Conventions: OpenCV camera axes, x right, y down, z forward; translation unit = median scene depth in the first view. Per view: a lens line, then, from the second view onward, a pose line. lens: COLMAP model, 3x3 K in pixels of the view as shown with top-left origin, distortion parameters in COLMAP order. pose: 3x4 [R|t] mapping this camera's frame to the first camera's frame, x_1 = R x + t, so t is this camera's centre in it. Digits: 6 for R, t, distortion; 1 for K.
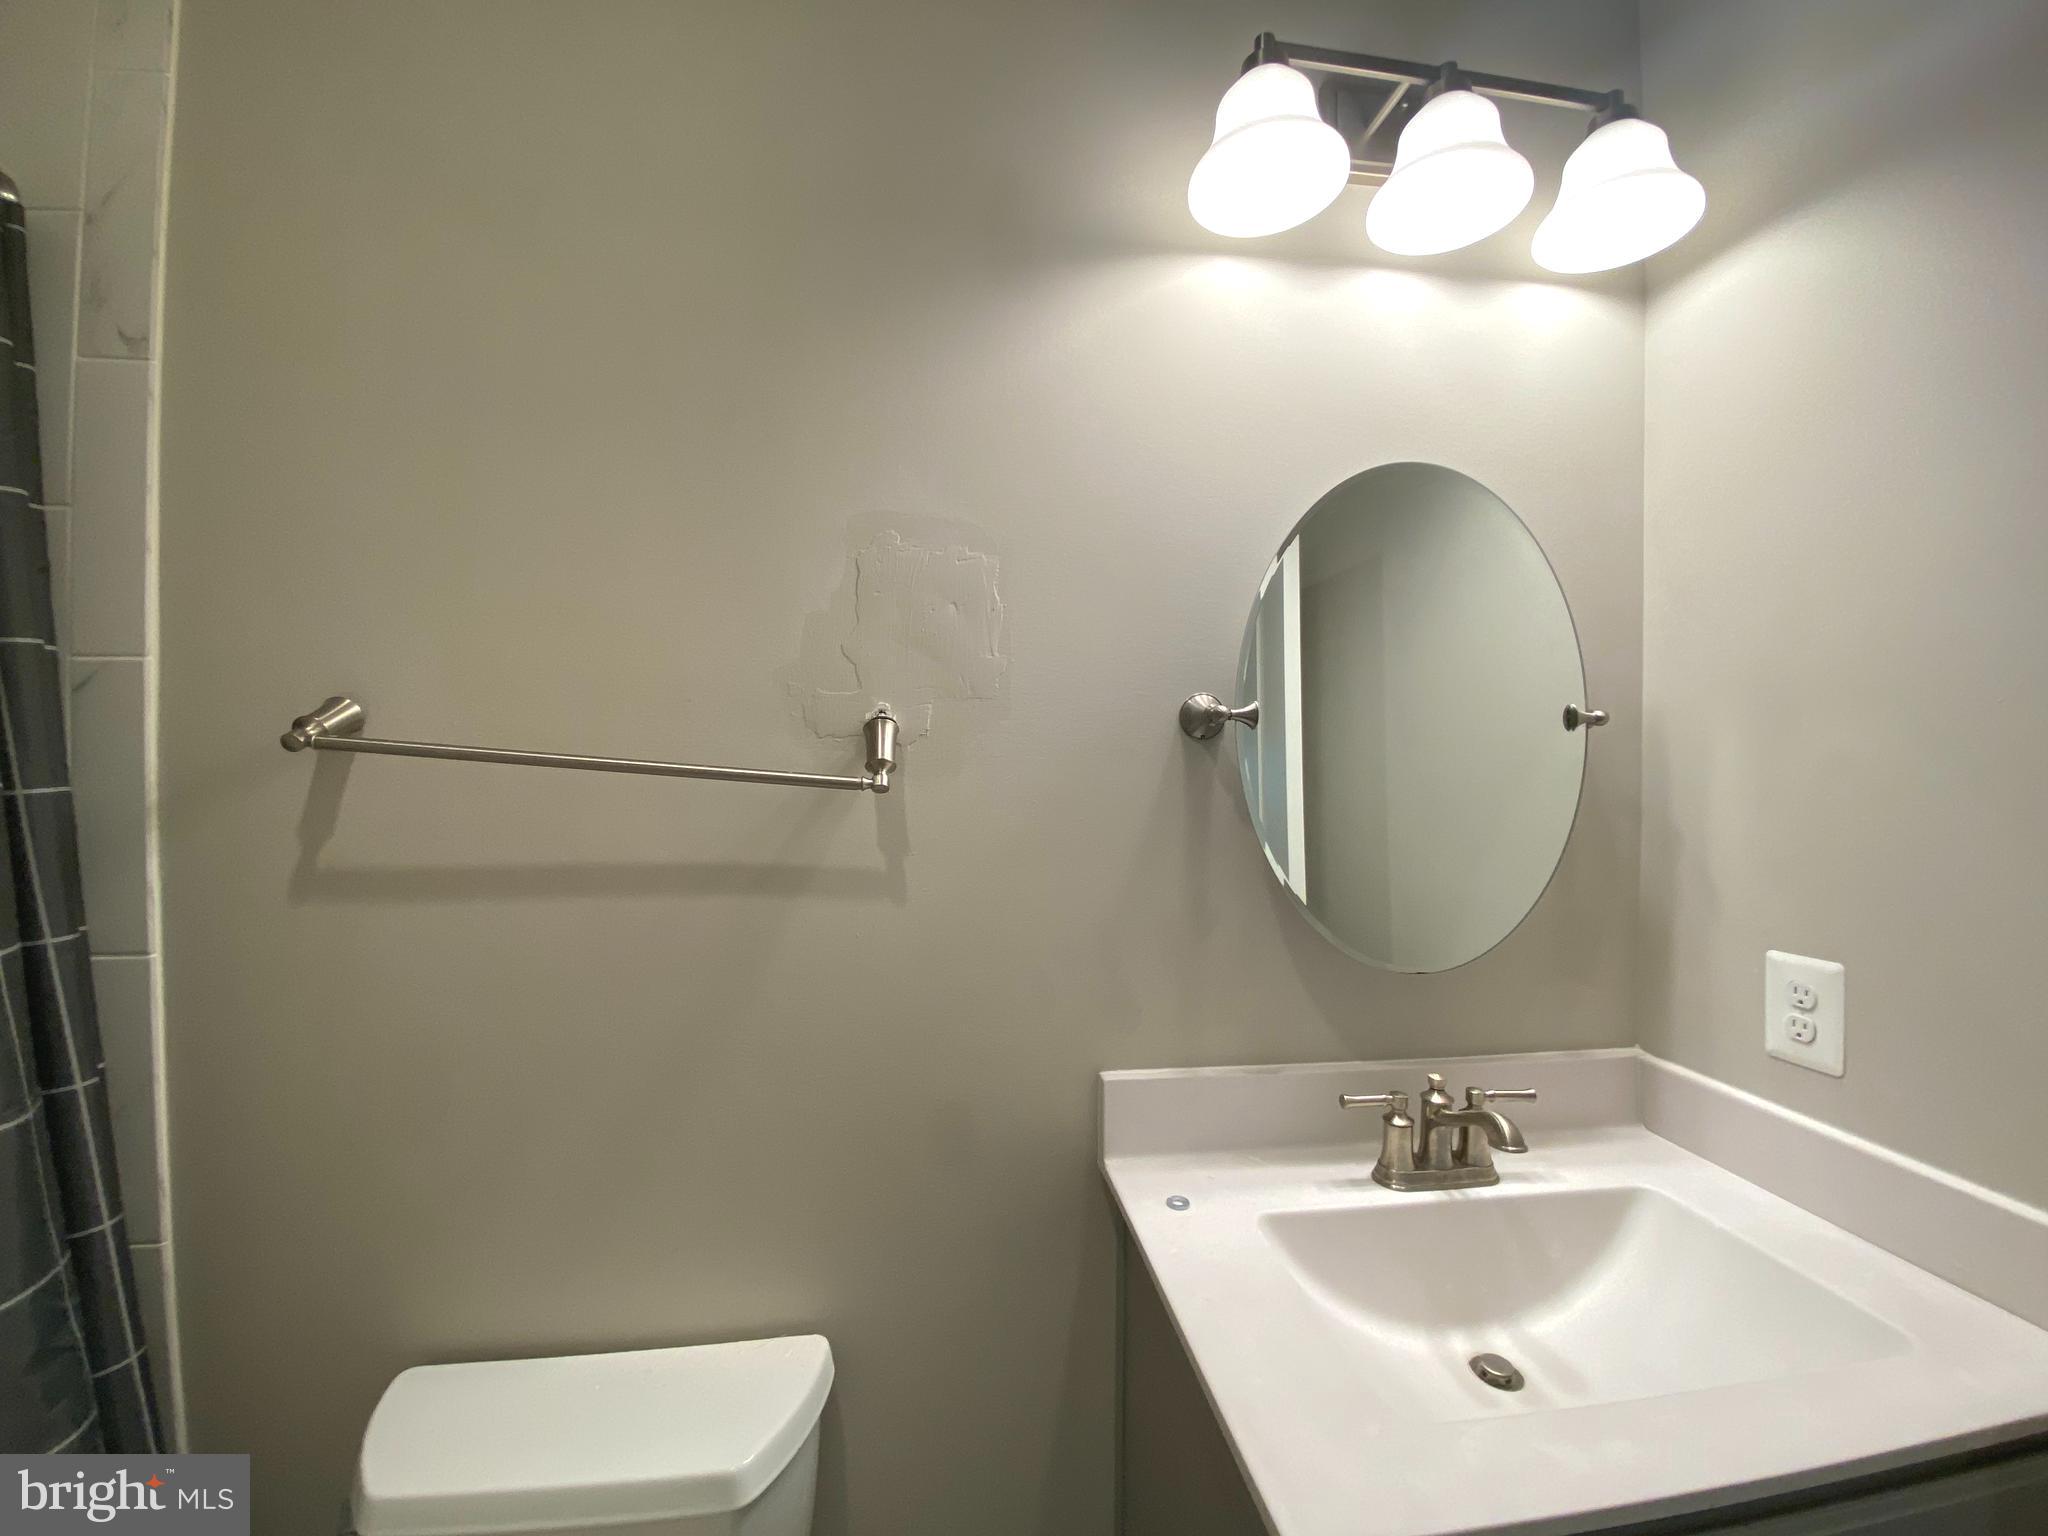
lens RADIAL K [[837.1, 0, 1026.2], [0, 837.1, 766.7], [0, 0, 1]] dist [0.018483, -0.019235]
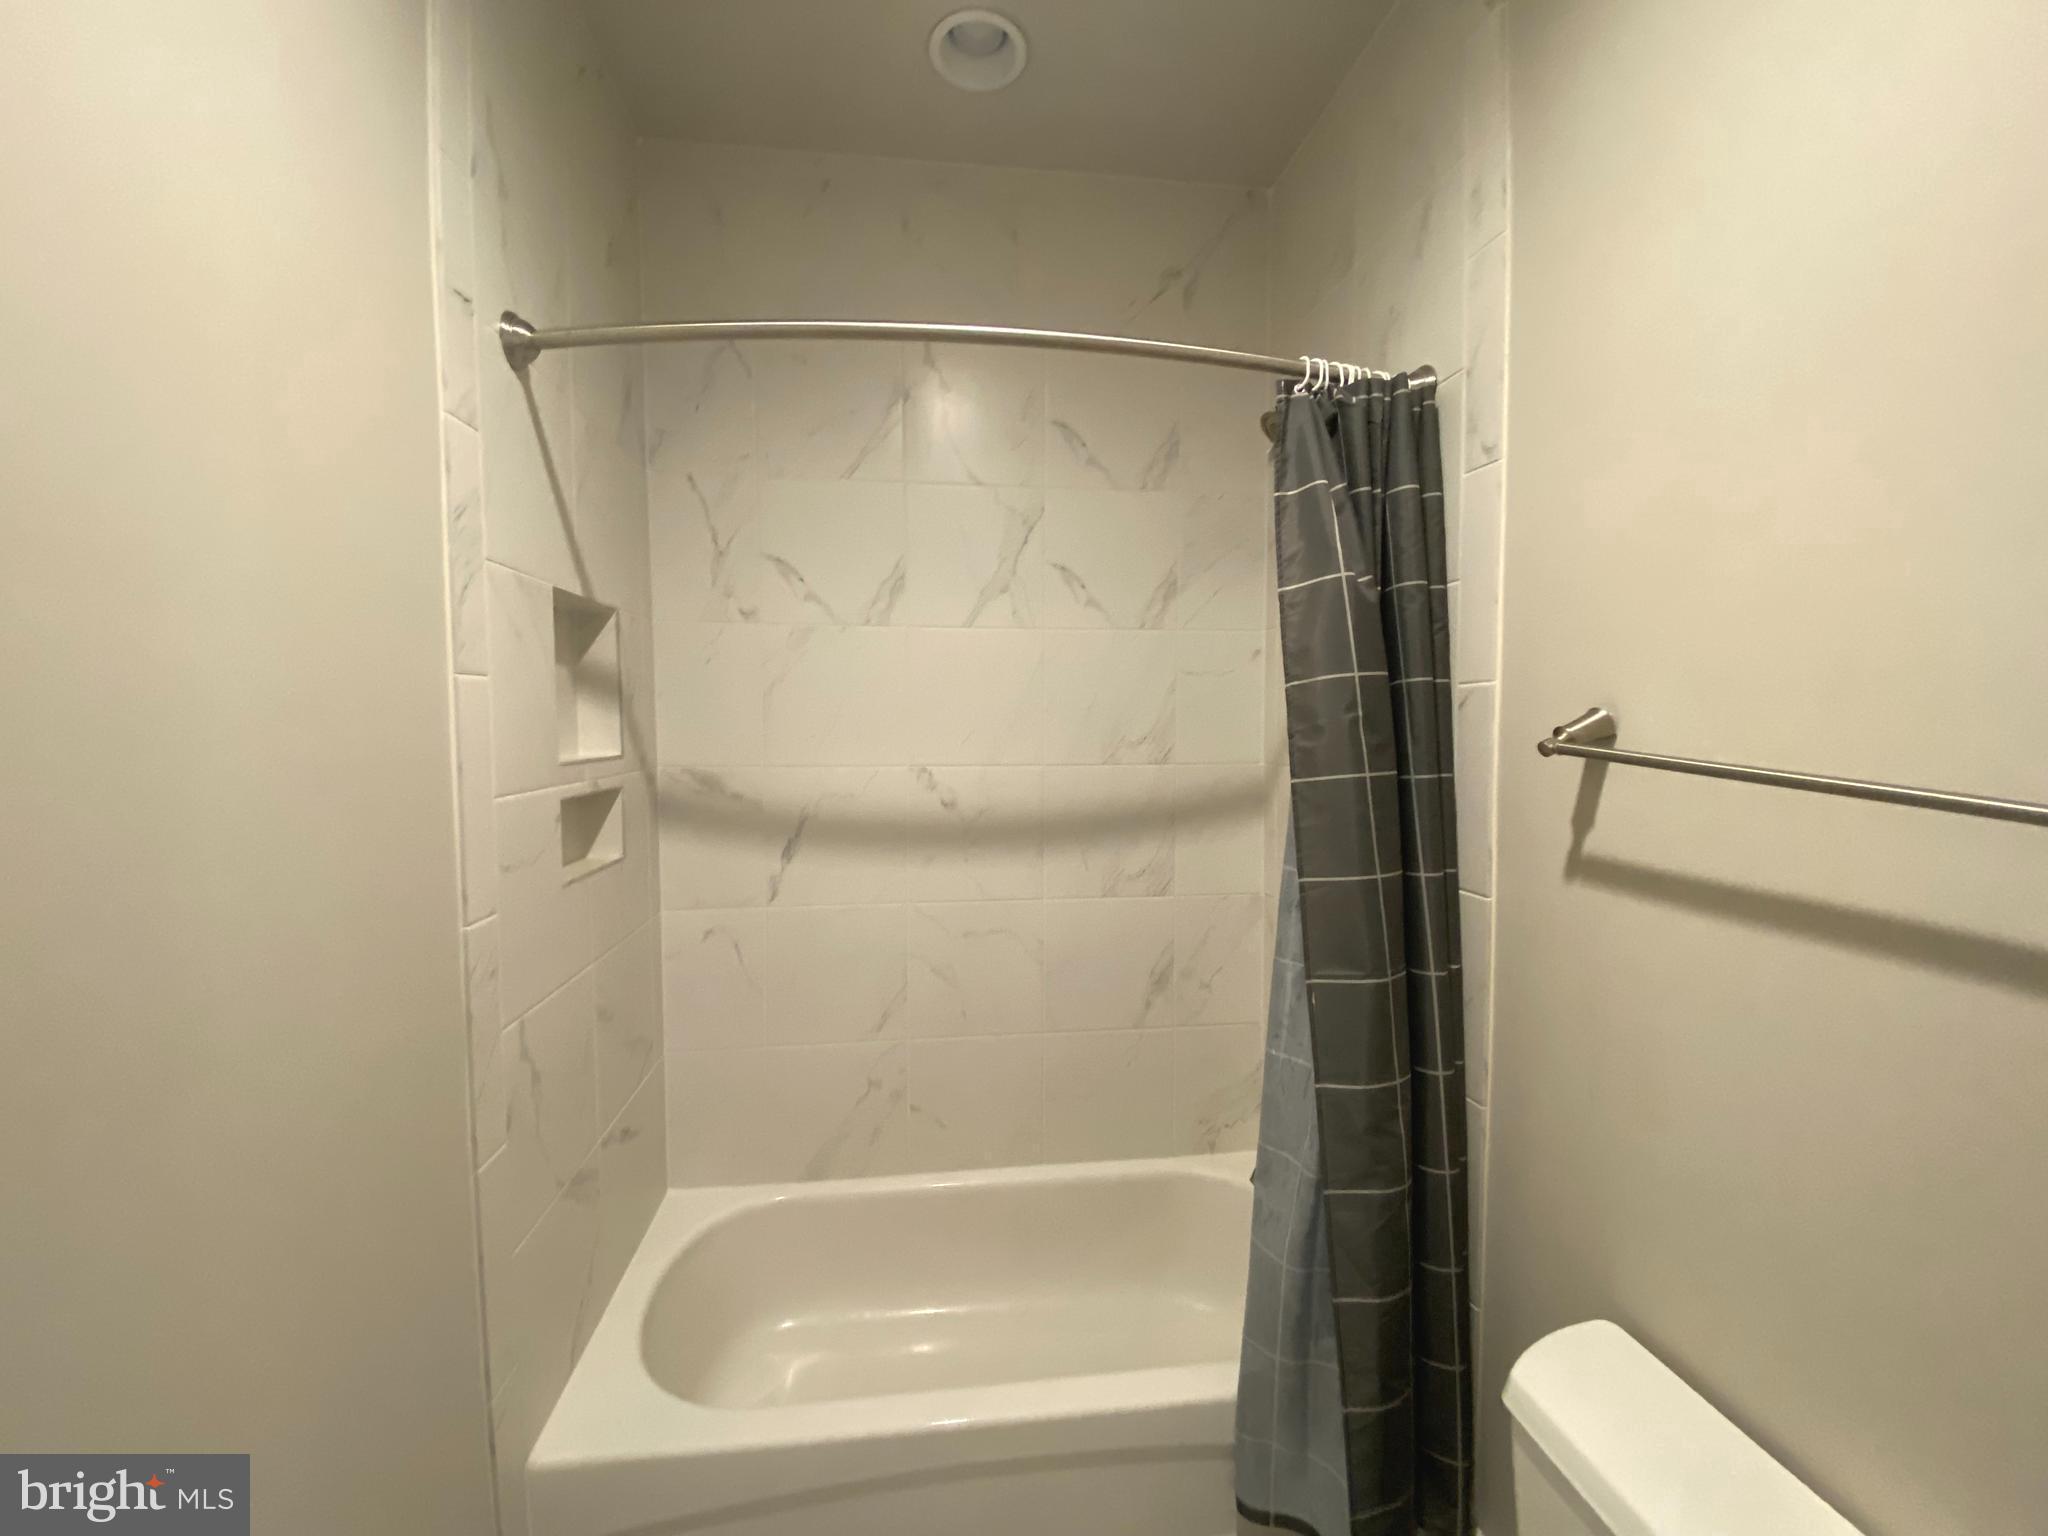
lens RADIAL K [[827.1, 0, 1027.7], [0, 827.1, 768.0], [0, 0, 1]] dist [0.039164, -0.032807]
pose [[-0.042287, 0.046522, -0.998022, 0.361562], [-0.009985, 0.998846, 0.046984, -0.049037], [0.999056, 0.011952, -0.041774, 0.304700]]
